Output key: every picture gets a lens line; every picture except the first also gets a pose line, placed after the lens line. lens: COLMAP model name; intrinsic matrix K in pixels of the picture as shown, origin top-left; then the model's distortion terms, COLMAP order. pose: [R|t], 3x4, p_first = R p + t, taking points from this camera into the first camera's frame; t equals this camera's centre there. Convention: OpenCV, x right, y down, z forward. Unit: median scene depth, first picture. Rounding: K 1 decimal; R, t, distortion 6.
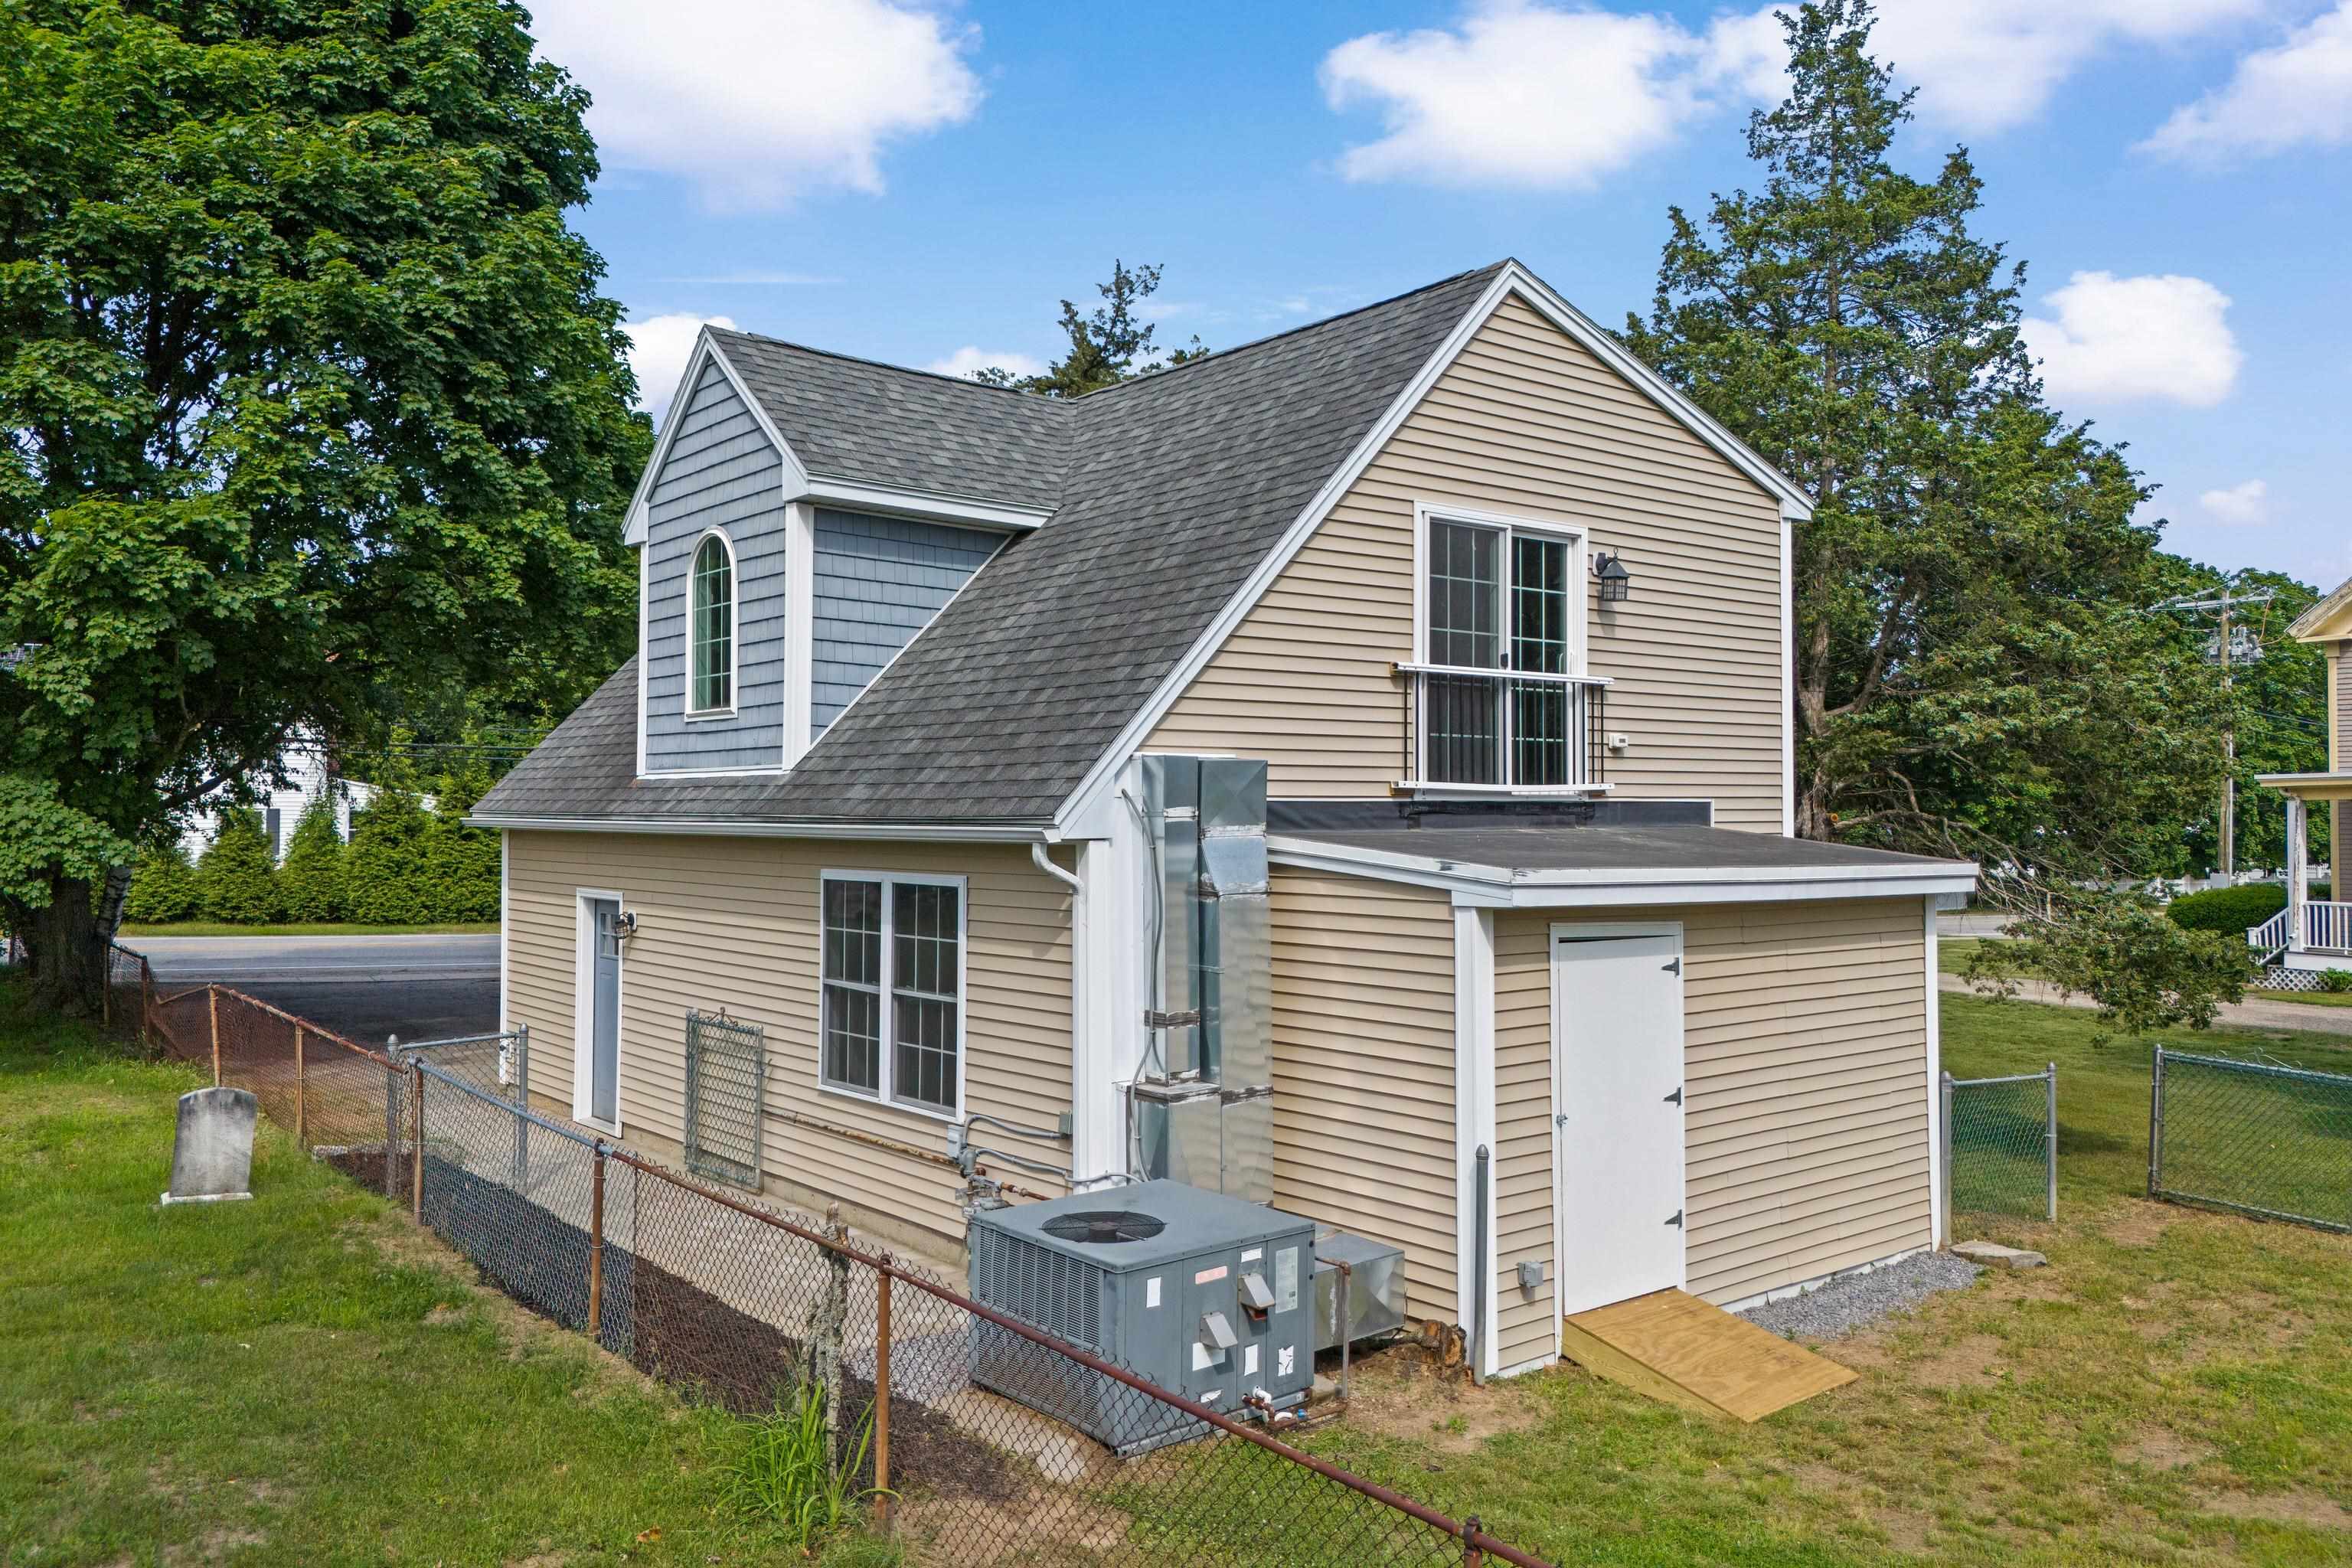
lens RADIAL K [[1744.7, 0, 1188.2], [0, 1744.7, 774.2], [0, 0, 1]] dist [0.052336, -0.040157]
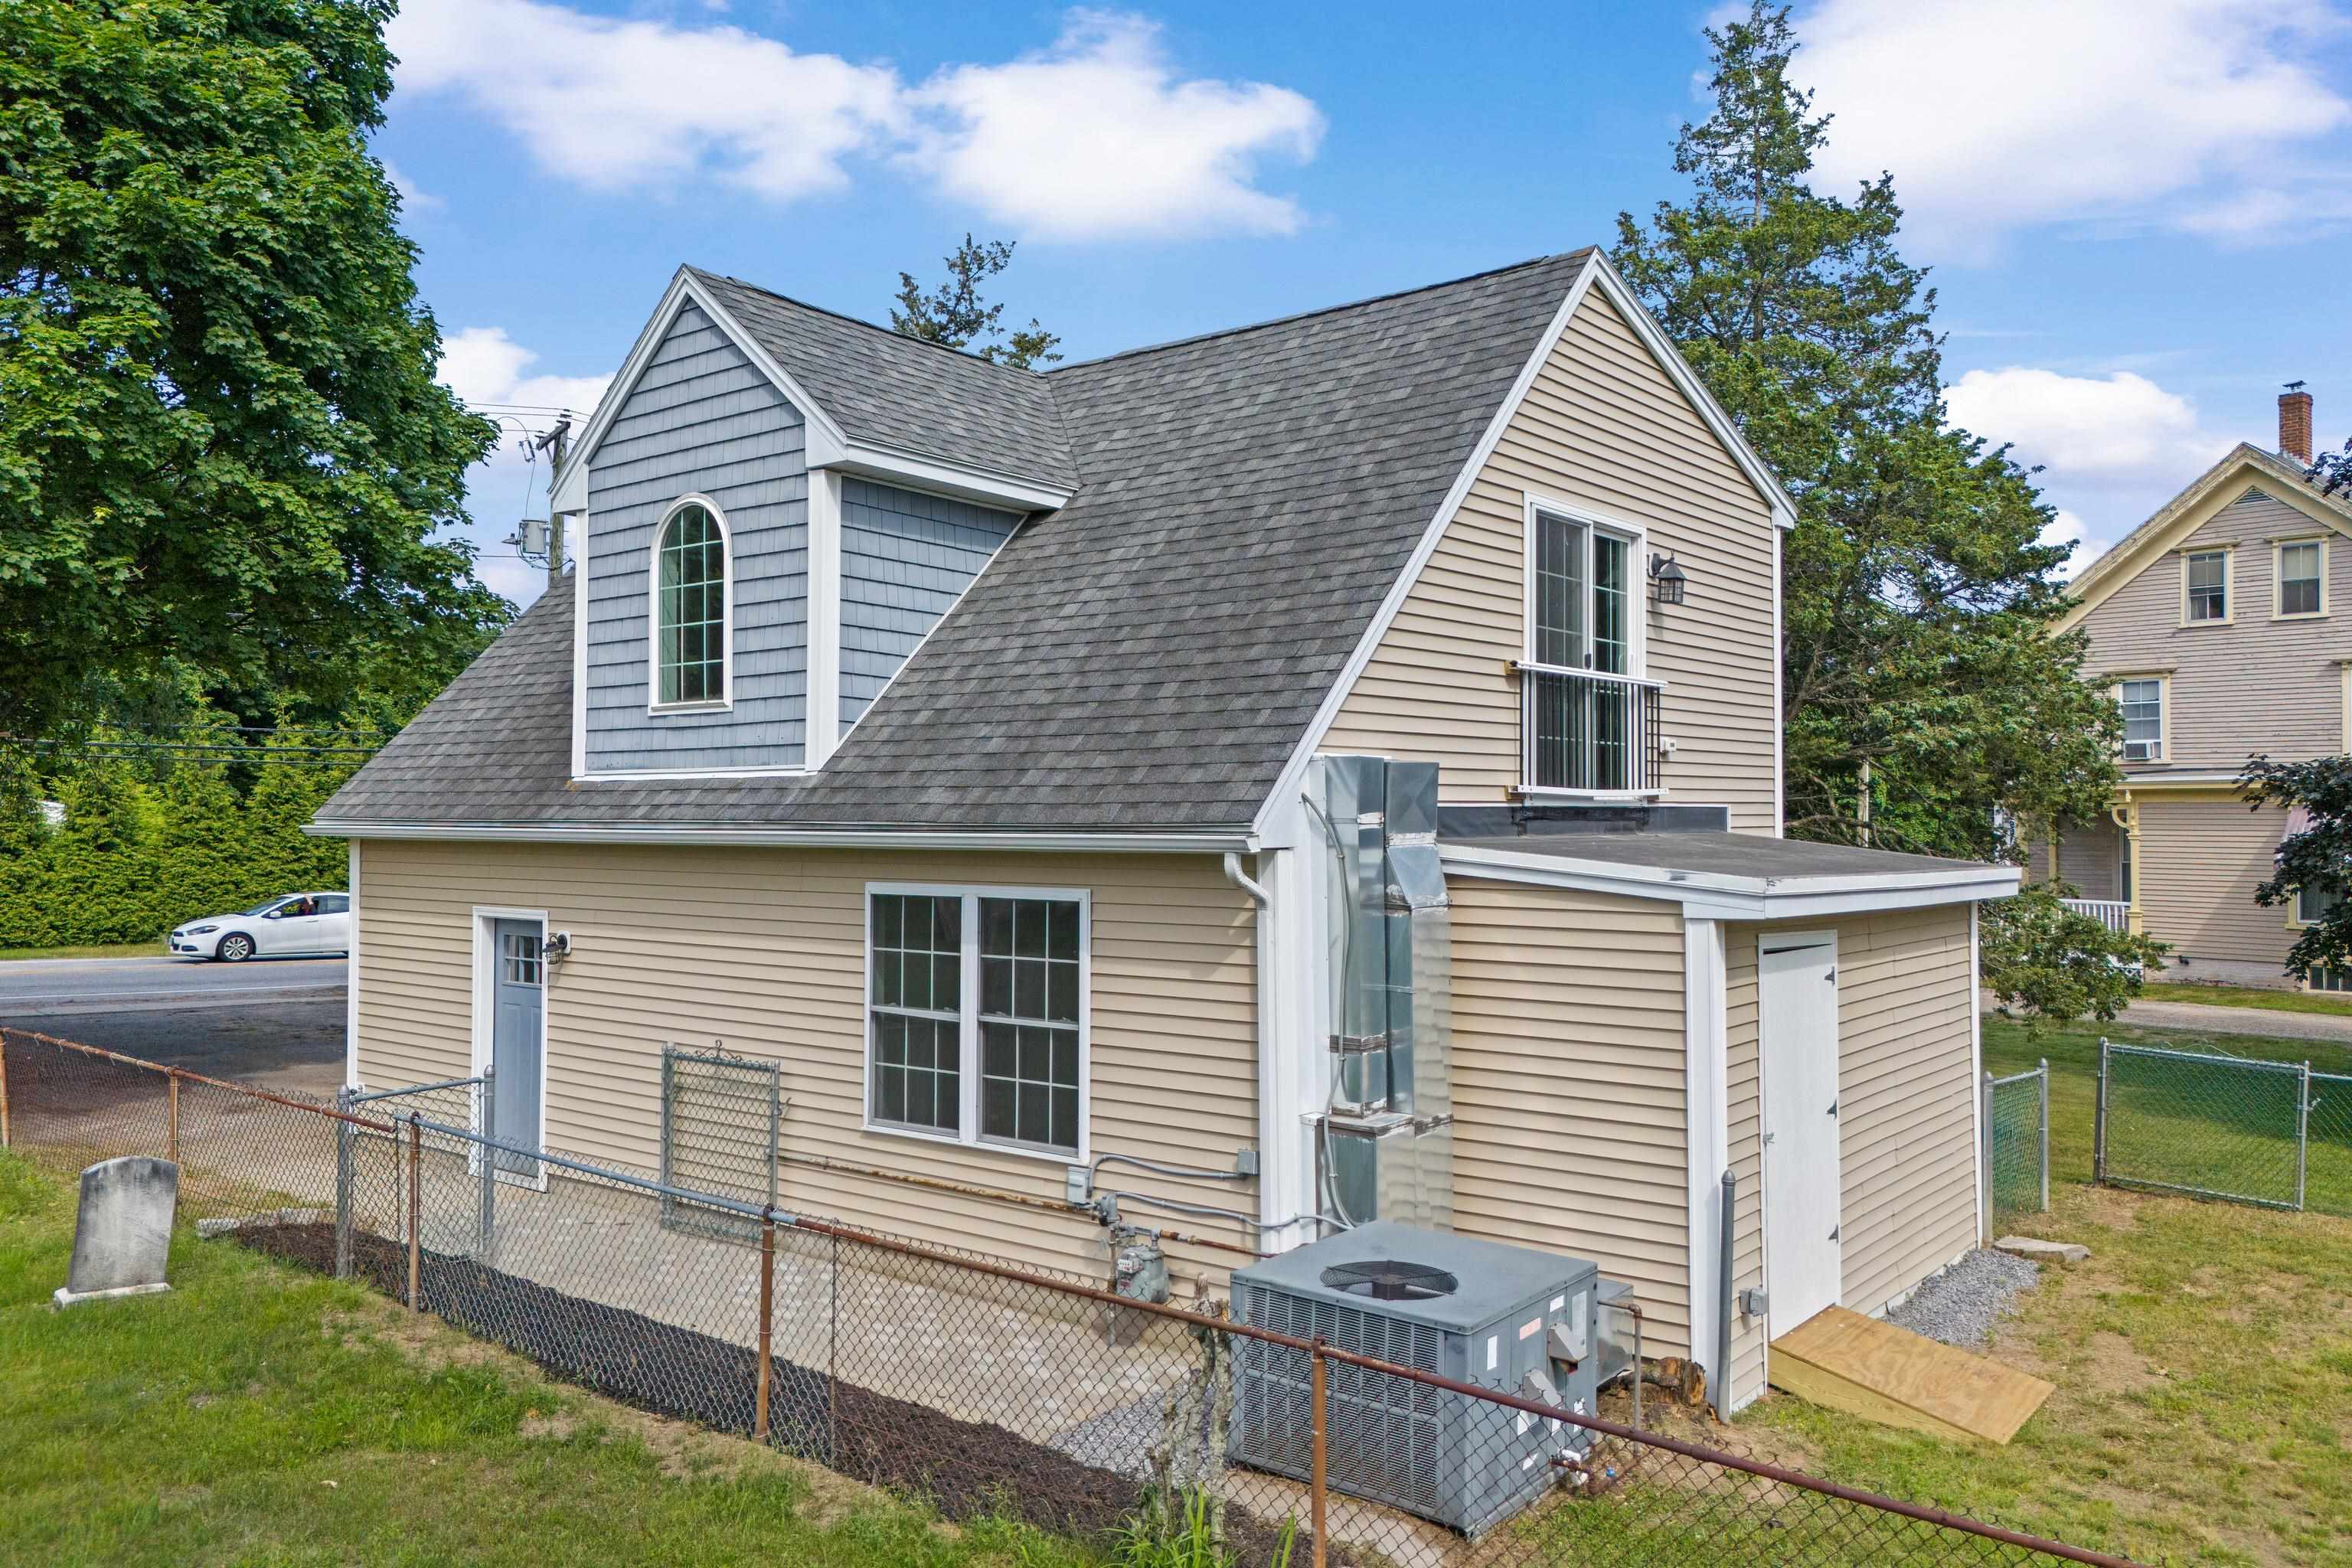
lens RADIAL K [[1744.7, 0, 1190.1], [0, 1744.7, 781.0], [0, 0, 1]] dist [0.052336, -0.040157]
pose [[0.978579, 0.003377, 0.205845, -0.223660], [-0.003606, 0.999993, 0.000734, 0.001312], [-0.205841, -0.001461, 0.978584, 0.093633]]
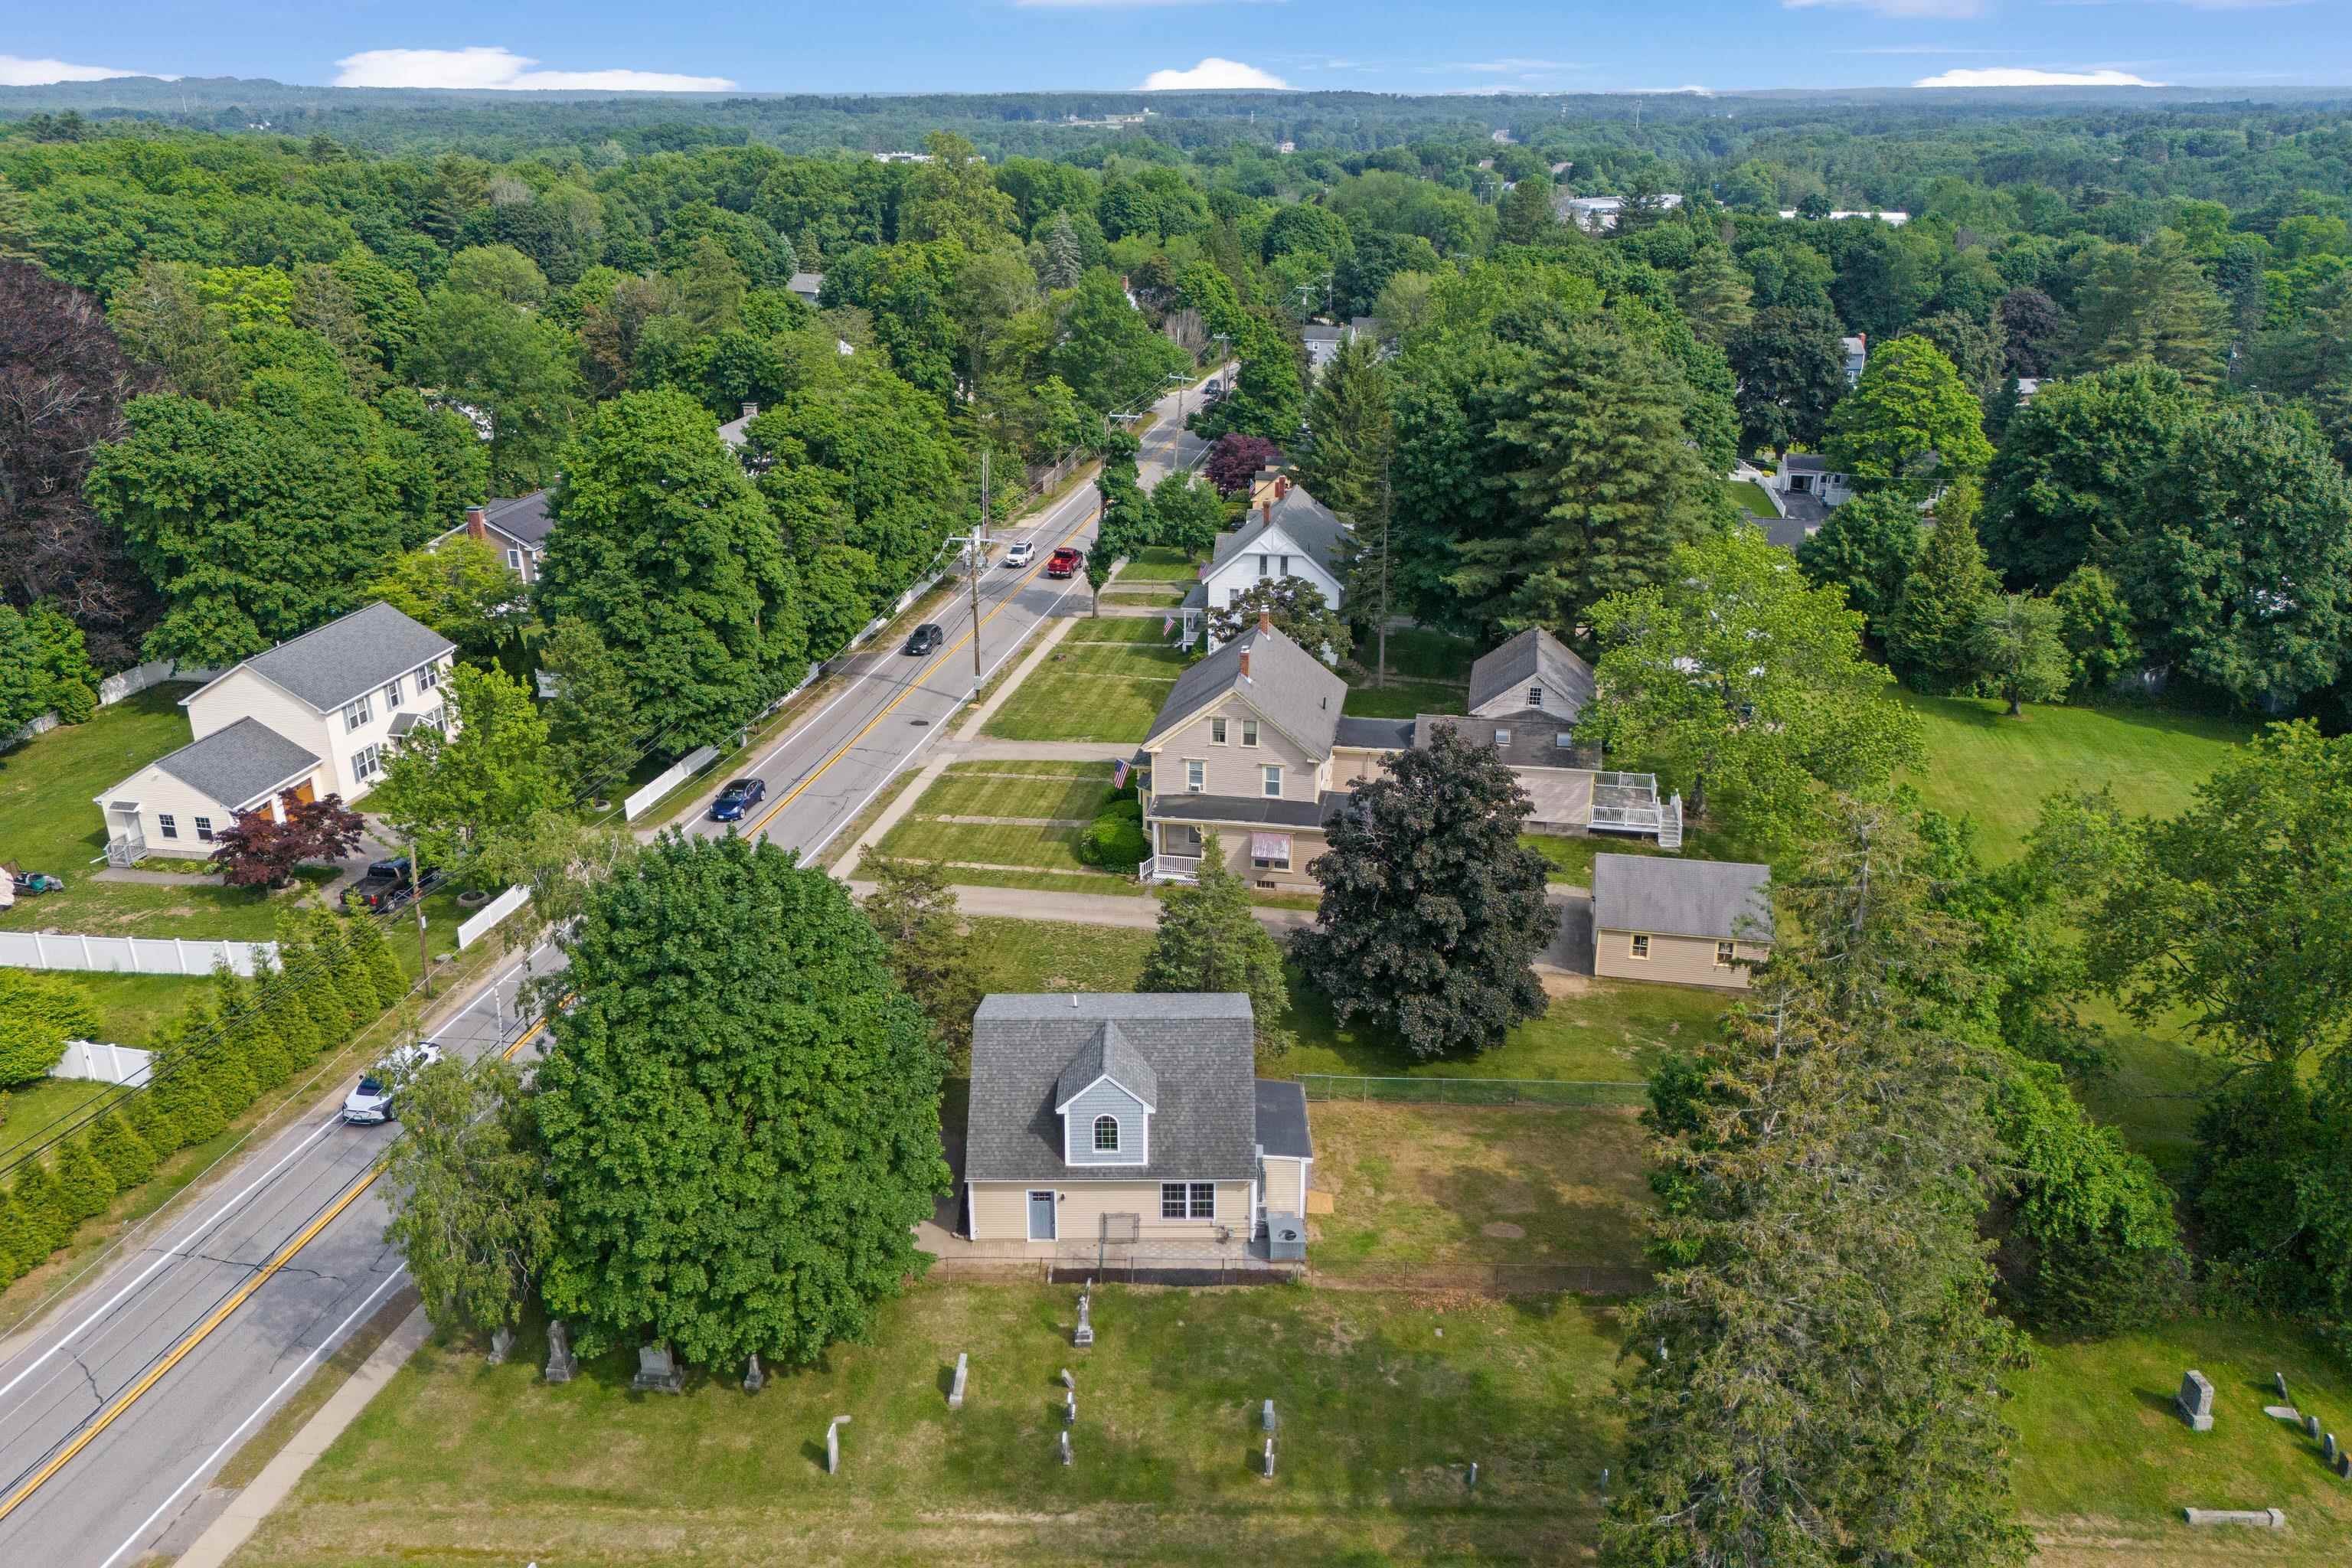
lens RADIAL K [[1744.7, 0, 1179.3], [0, 1744.7, 783.3], [0, 0, 1]] dist [0.052336, -0.040157]
pose [[0.634322, -0.293507, 0.715185, -3.137508], [-0.011393, 0.921474, 0.388272, -2.685865], [-0.772985, -0.254438, 0.581167, -1.469029]]
